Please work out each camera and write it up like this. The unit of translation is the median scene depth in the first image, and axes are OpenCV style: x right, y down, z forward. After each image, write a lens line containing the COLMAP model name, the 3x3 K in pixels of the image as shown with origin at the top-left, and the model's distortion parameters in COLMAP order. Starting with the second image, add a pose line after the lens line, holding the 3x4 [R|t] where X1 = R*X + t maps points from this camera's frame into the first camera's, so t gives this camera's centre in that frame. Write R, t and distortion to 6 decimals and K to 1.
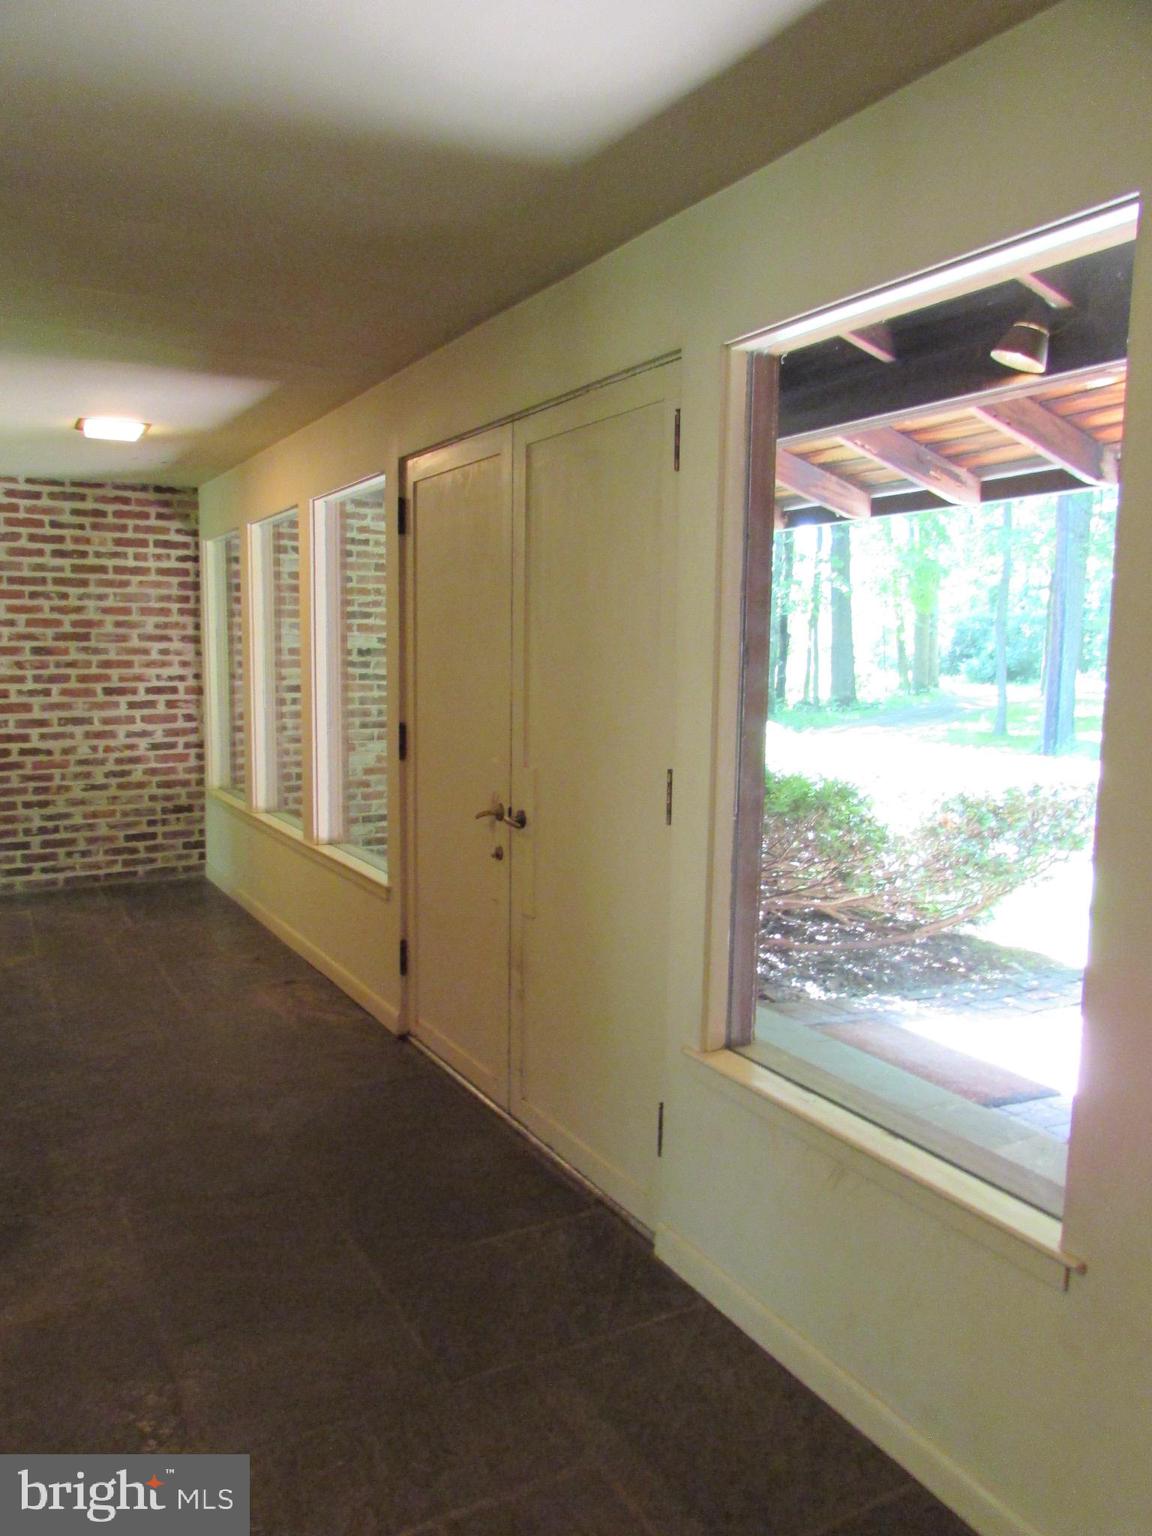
lens RADIAL K [[1097.5, 0, 575.2], [0, 1097.5, 769.3], [0, 0, 1]] dist [-0.026155, 0.004131]
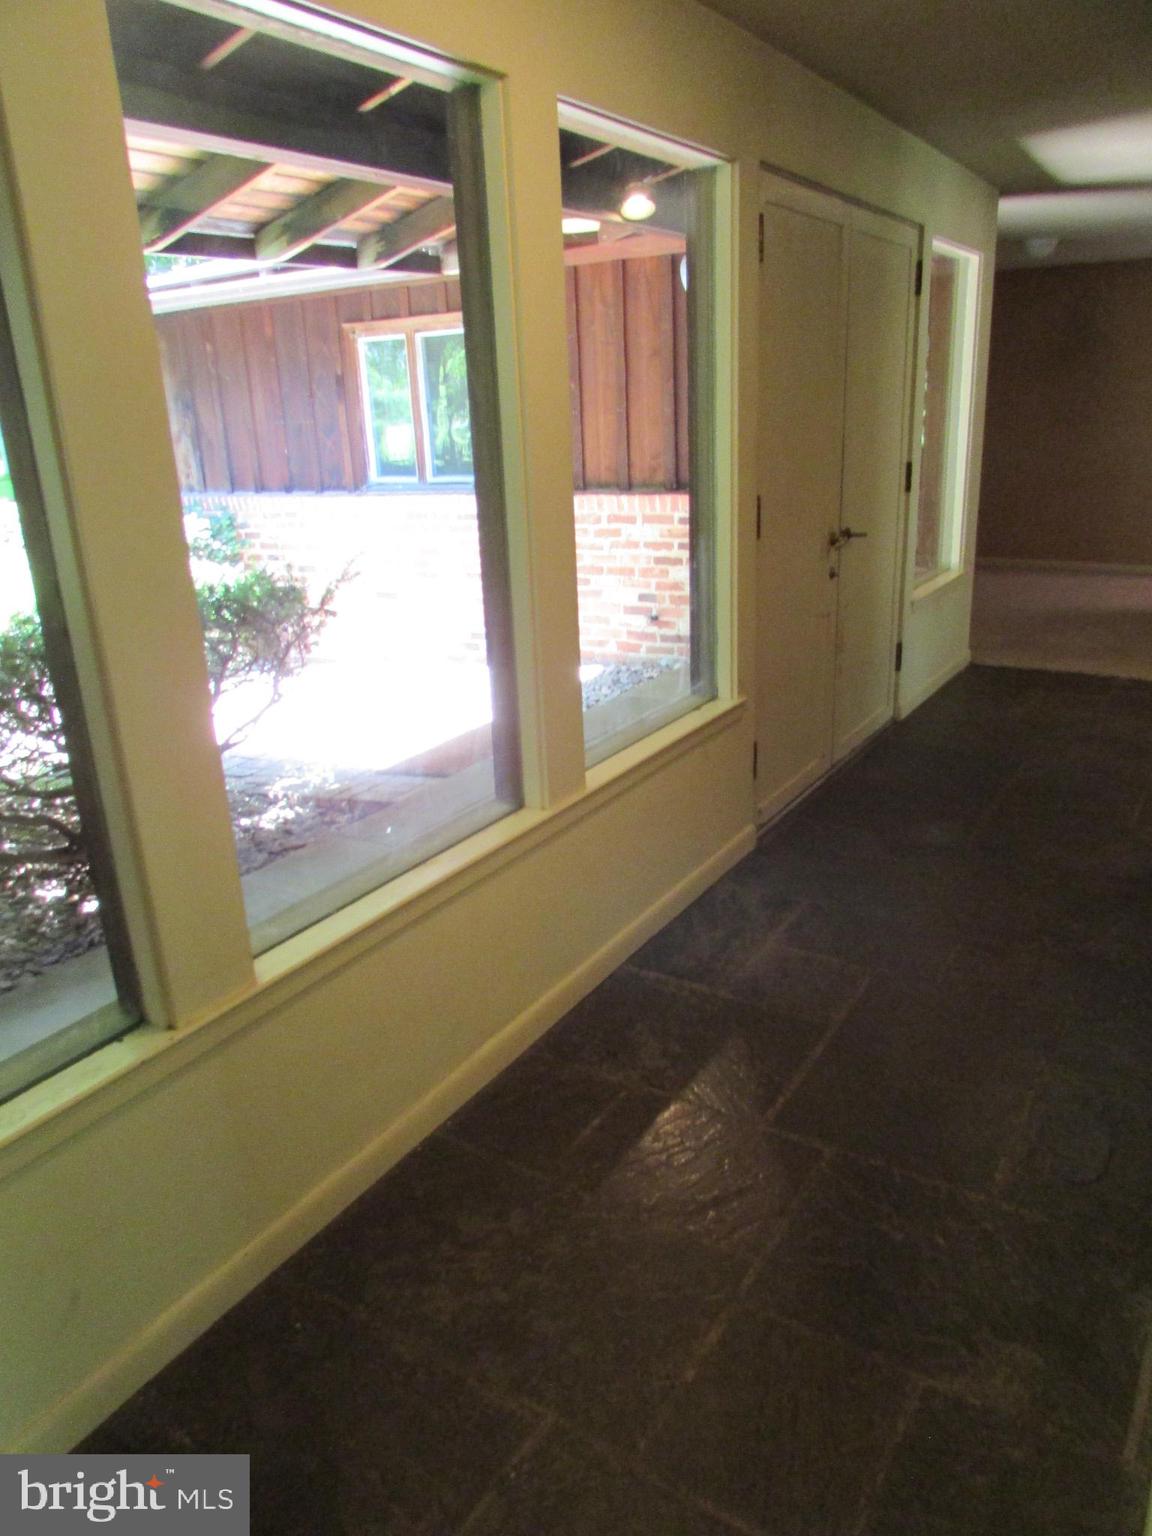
lens RADIAL K [[1097.5, 0, 575.3], [0, 1097.5, 768.7], [0, 0, 1]] dist [-0.026155, 0.004131]
pose [[-0.472750, -0.277866, 0.836240, -0.747613], [0.141044, 0.912887, 0.383071, -0.166593], [-0.869836, 0.299043, -0.392376, 1.305616]]
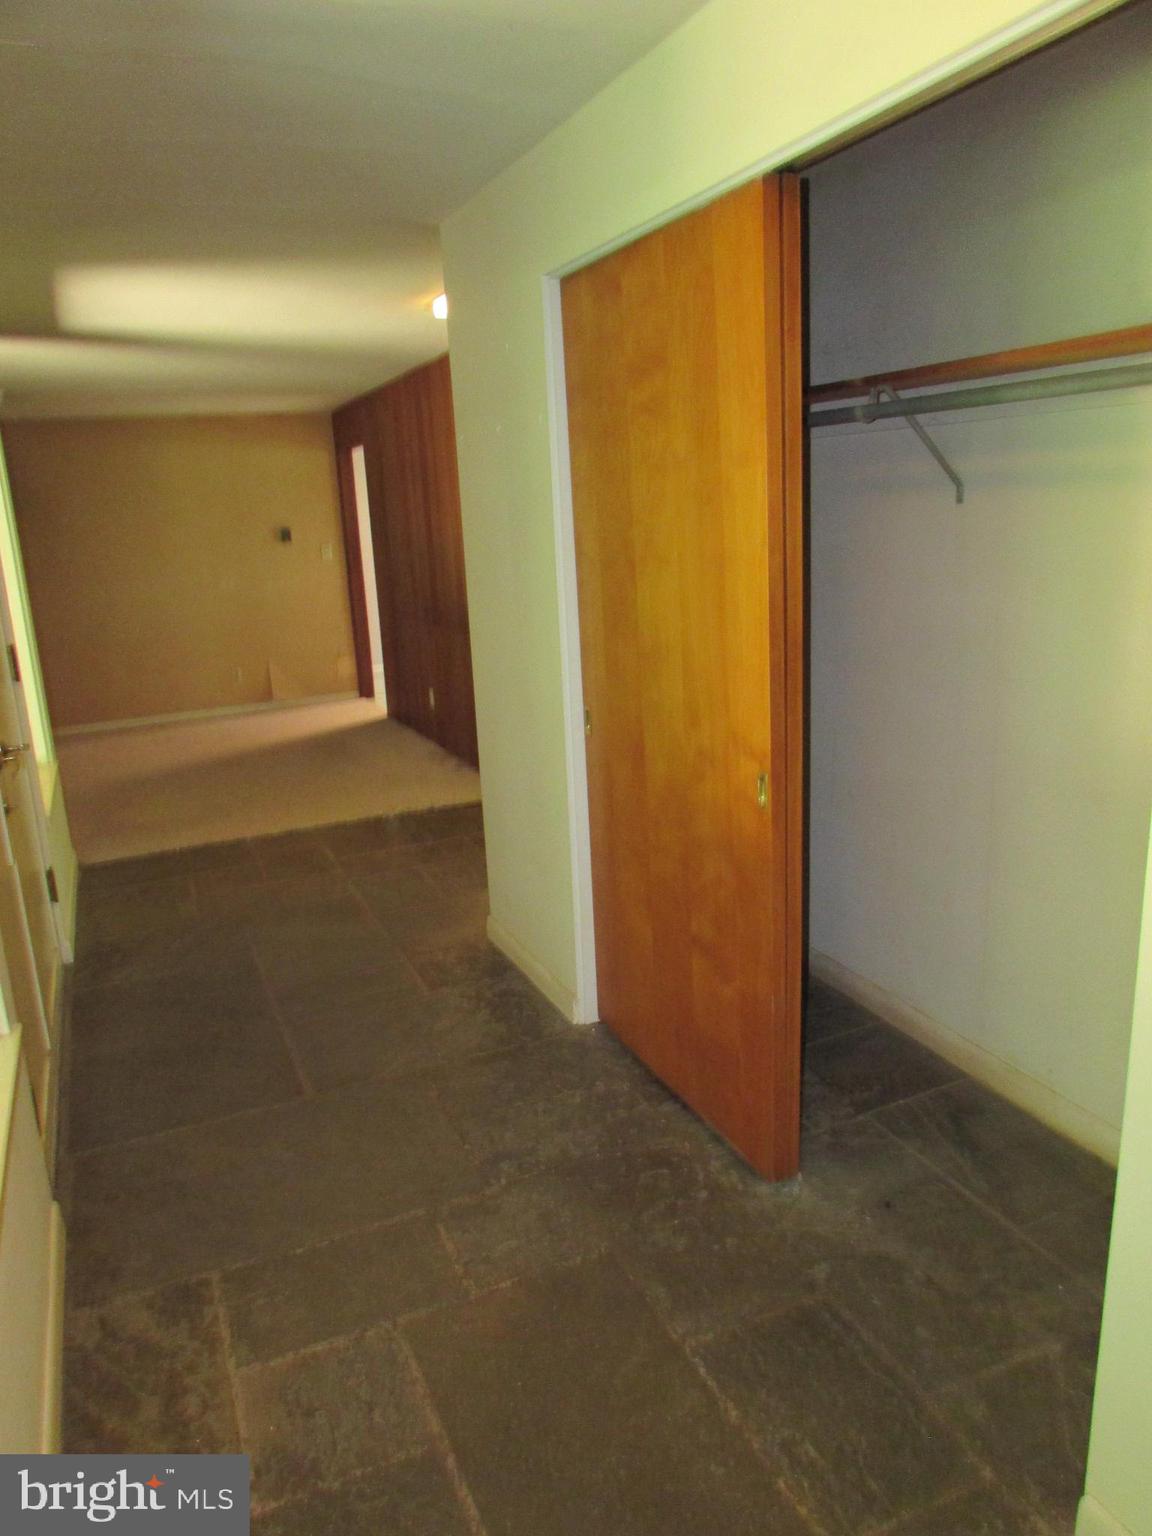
lens RADIAL K [[1097.5, 0, 574.8], [0, 1097.5, 765.1], [0, 0, 1]] dist [-0.026155, 0.004131]
pose [[-0.991984, 0.014014, 0.125587, -0.462890], [0.057622, 0.934658, 0.350848, -0.167894], [-0.112464, 0.355272, -0.927973, 1.271537]]
